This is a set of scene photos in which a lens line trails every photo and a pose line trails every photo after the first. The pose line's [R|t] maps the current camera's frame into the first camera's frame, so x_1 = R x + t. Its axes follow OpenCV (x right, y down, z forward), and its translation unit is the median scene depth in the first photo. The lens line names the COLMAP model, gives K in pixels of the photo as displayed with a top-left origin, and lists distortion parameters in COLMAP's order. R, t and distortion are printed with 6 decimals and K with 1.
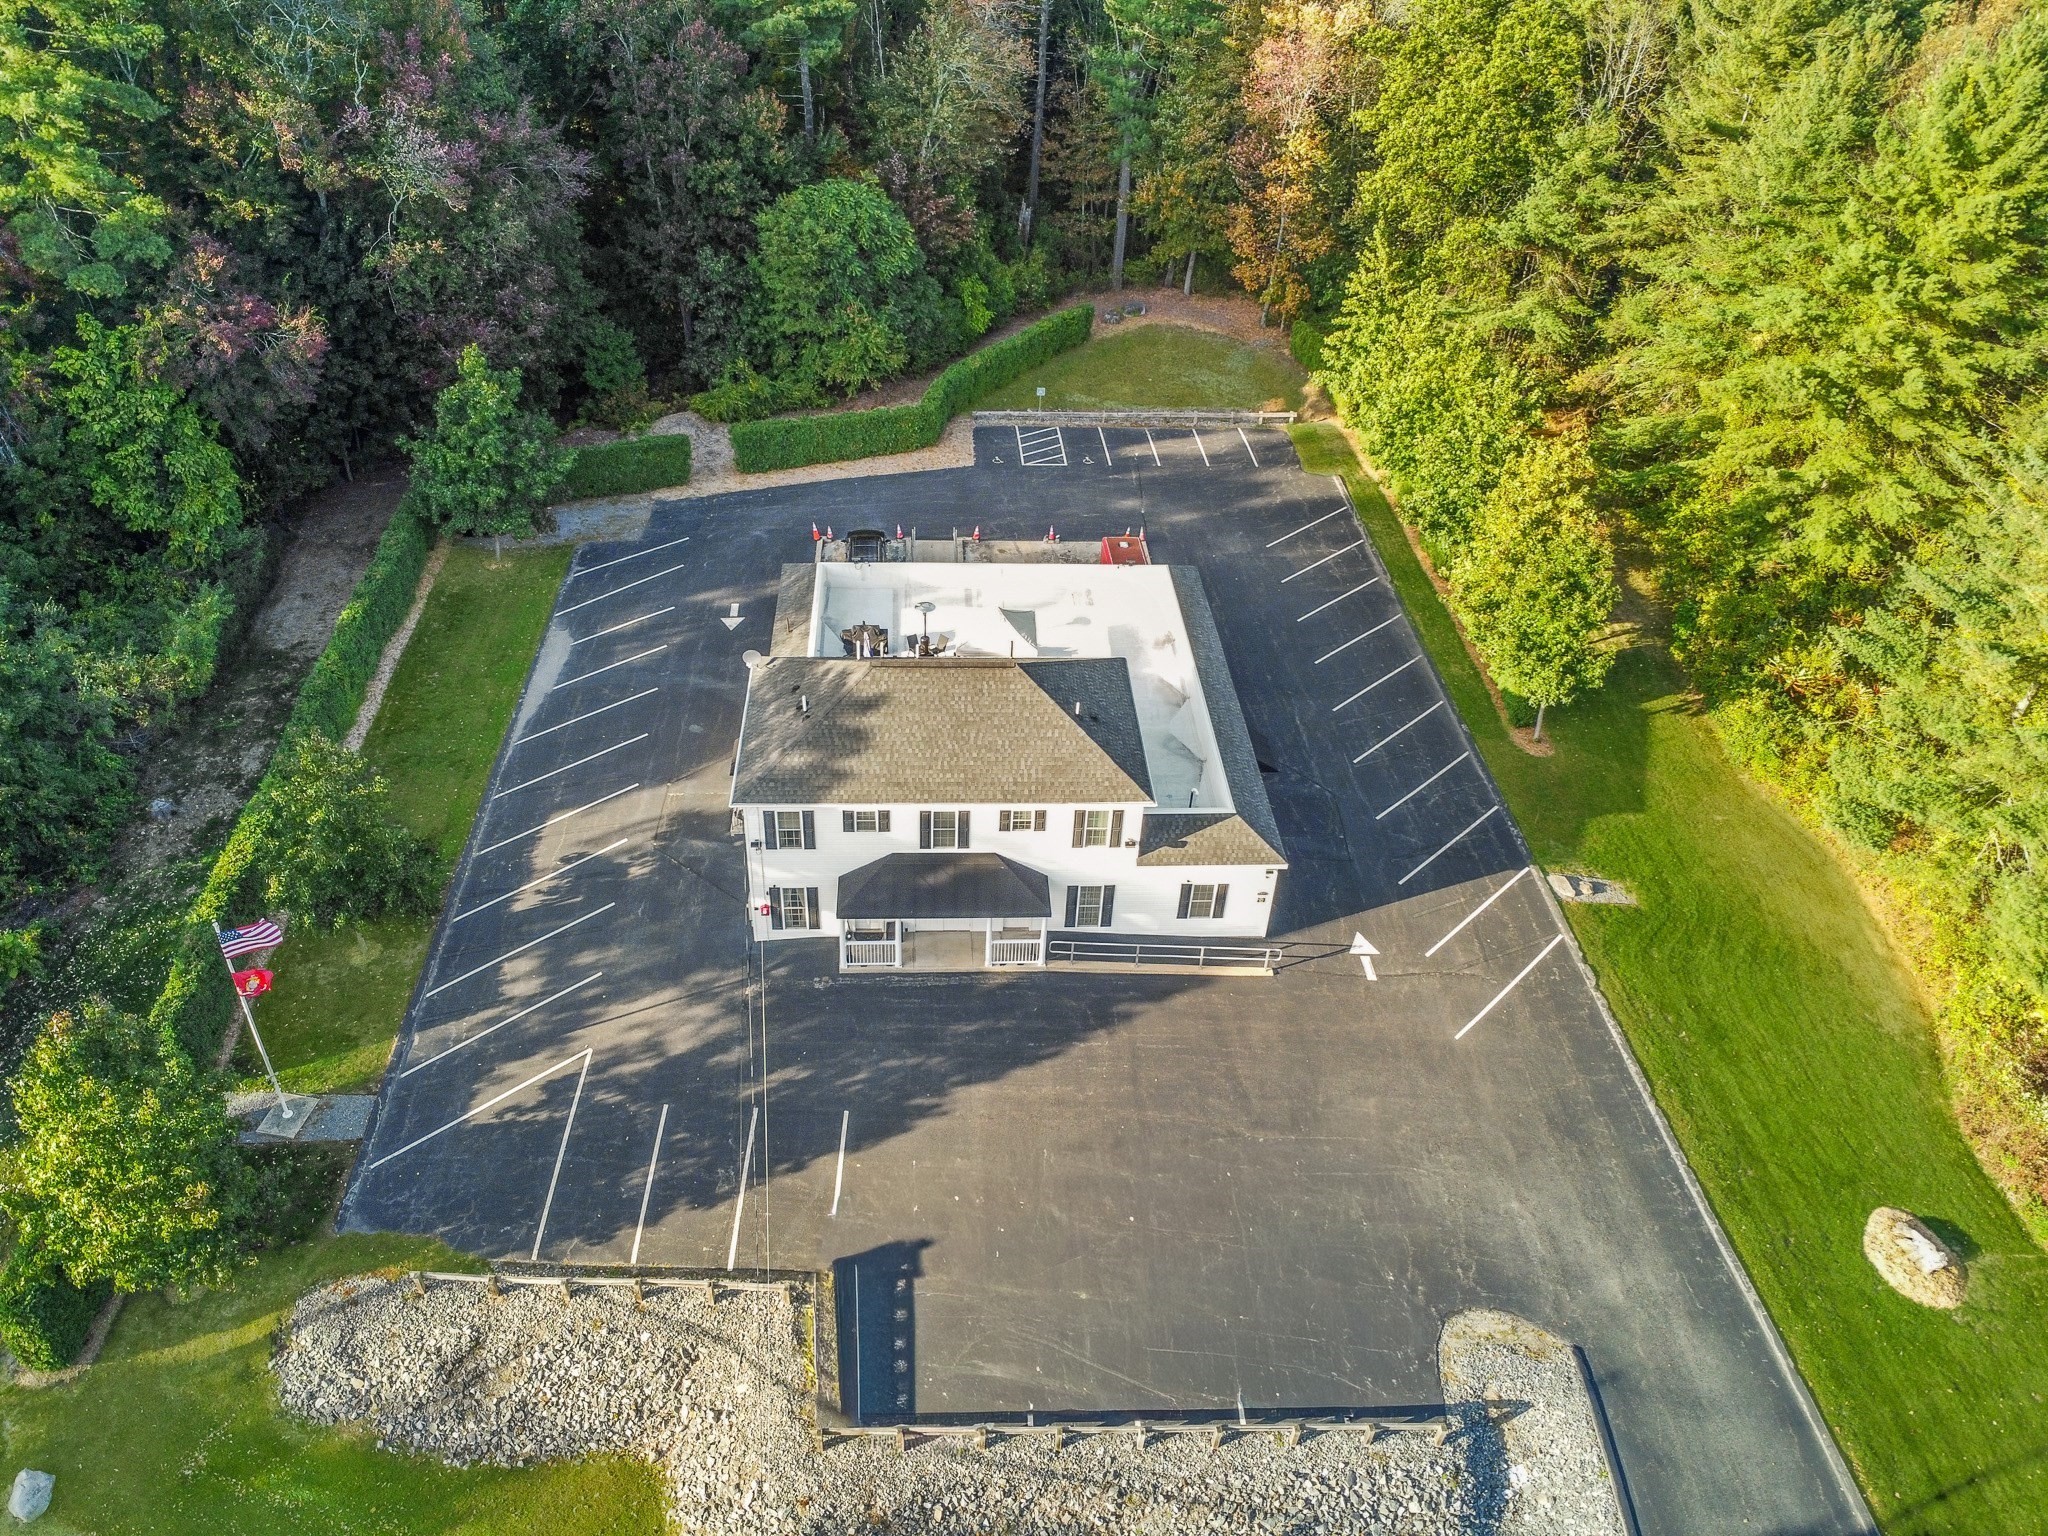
lens RADIAL K [[1487.2, 0, 1024.0], [0, 1487.2, 768.0], [0, 0, 1]] dist [-0.034857, -0.004517]
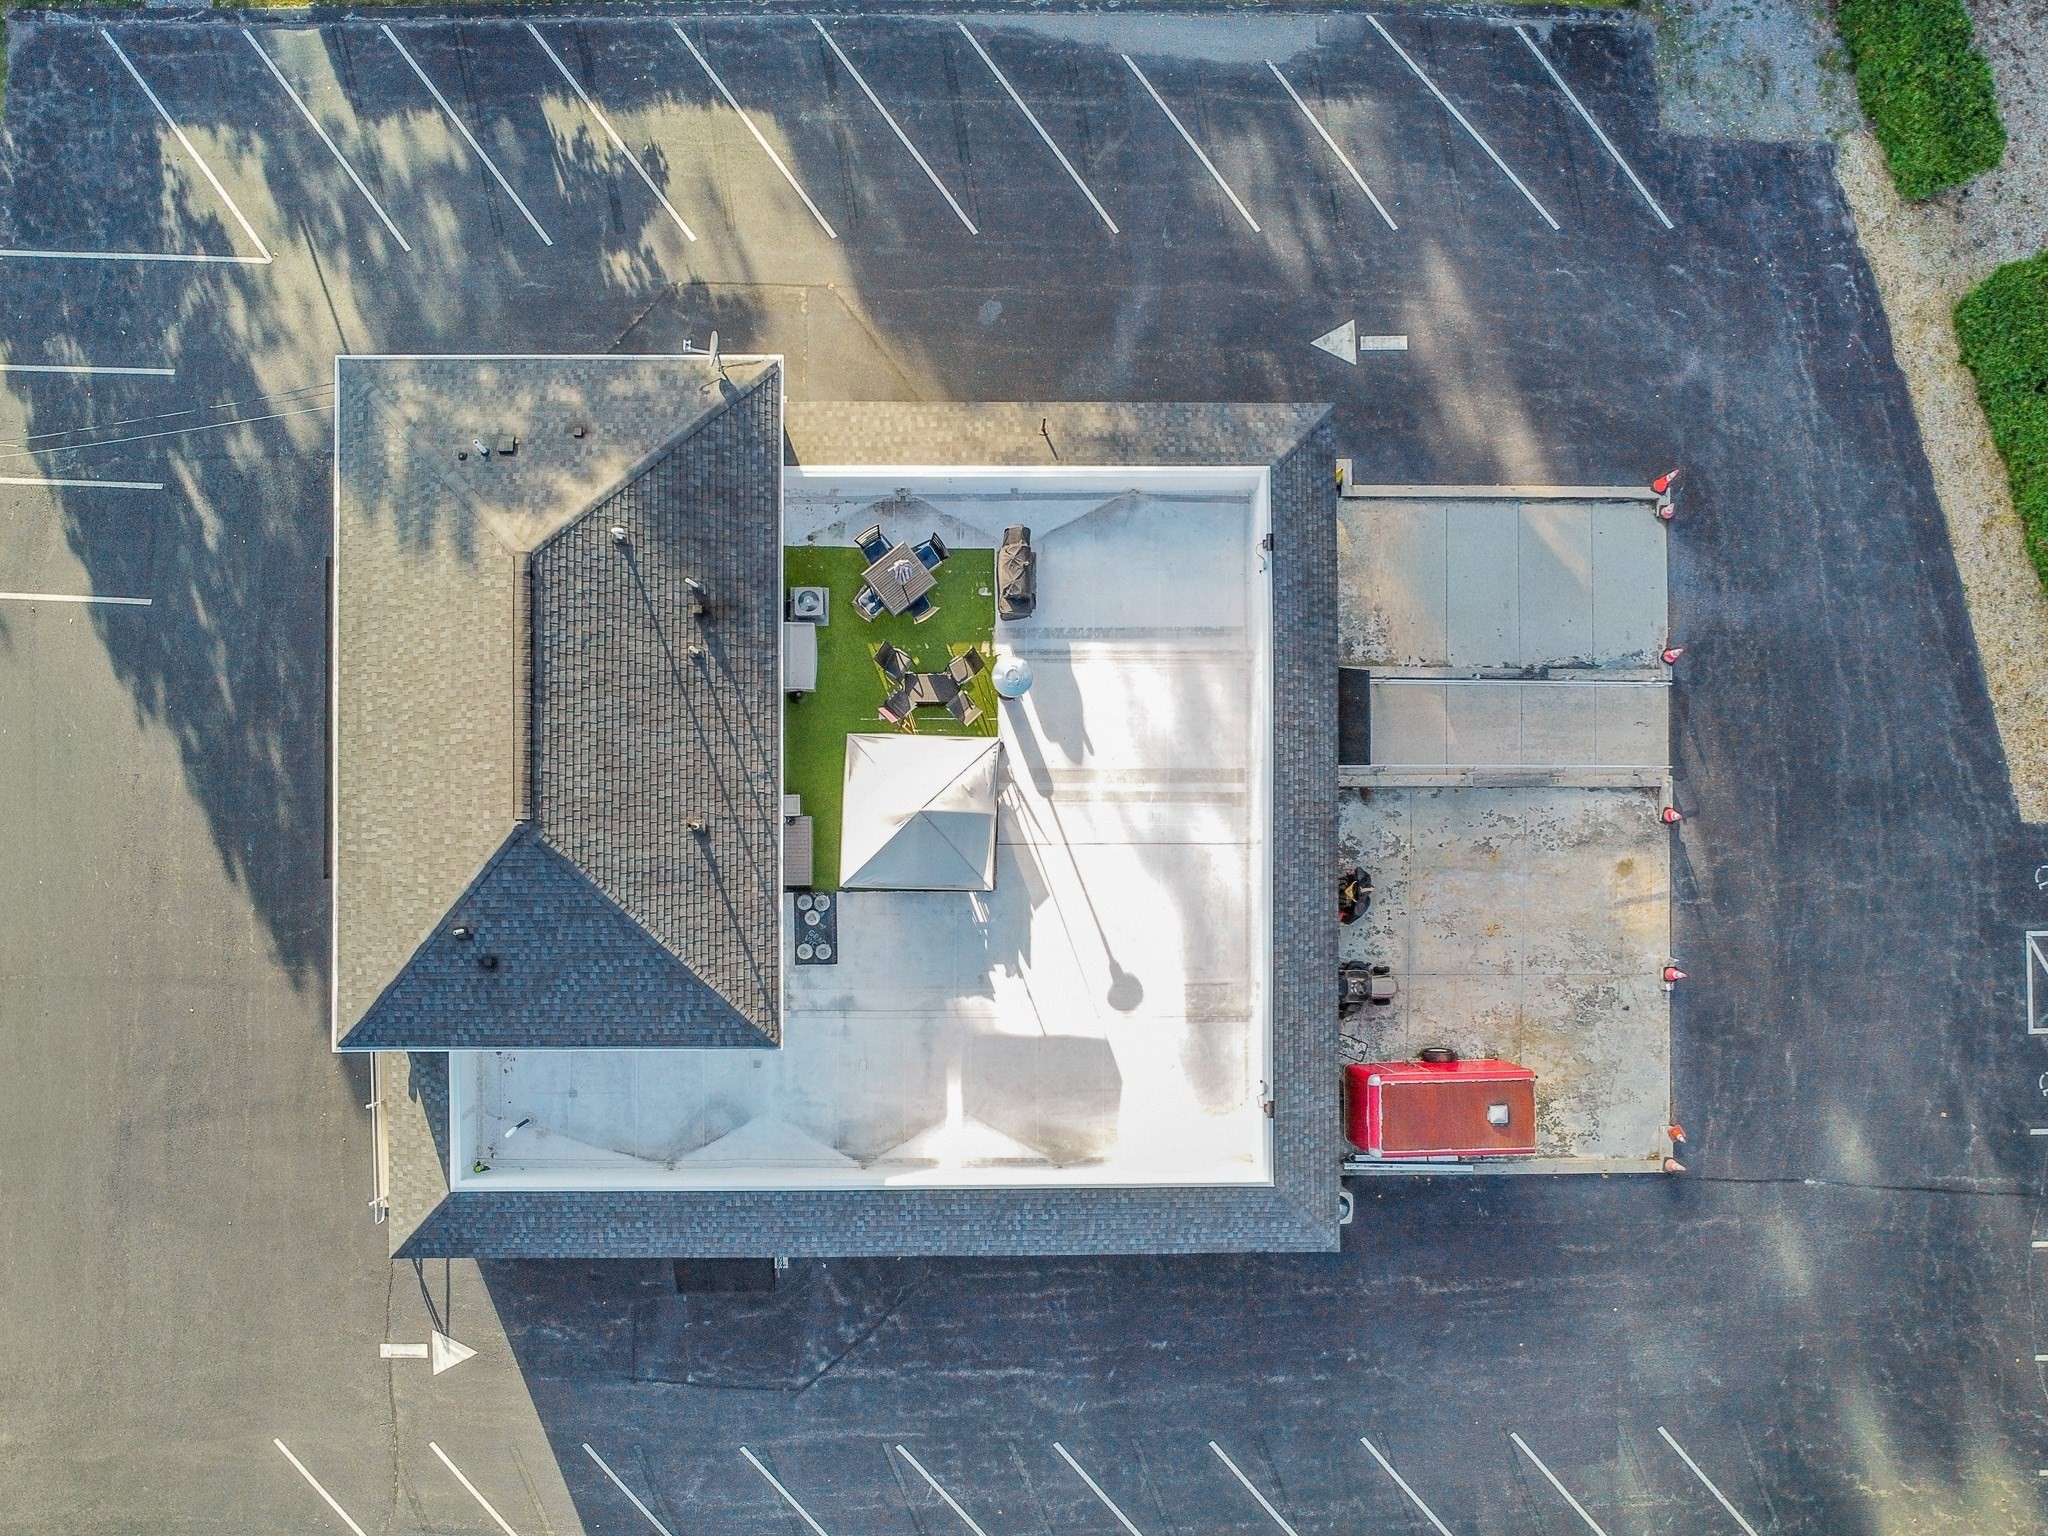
lens RADIAL K [[1487.2, 0, 1024.0], [0, 1487.2, 768.0], [0, 0, 1]] dist [-0.034857, -0.004517]
pose [[-0.056289, 0.996296, -0.065004, -0.006249], [-0.622047, 0.015931, 0.782818, -0.602946], [0.780954, 0.084500, 0.618846, 0.821988]]
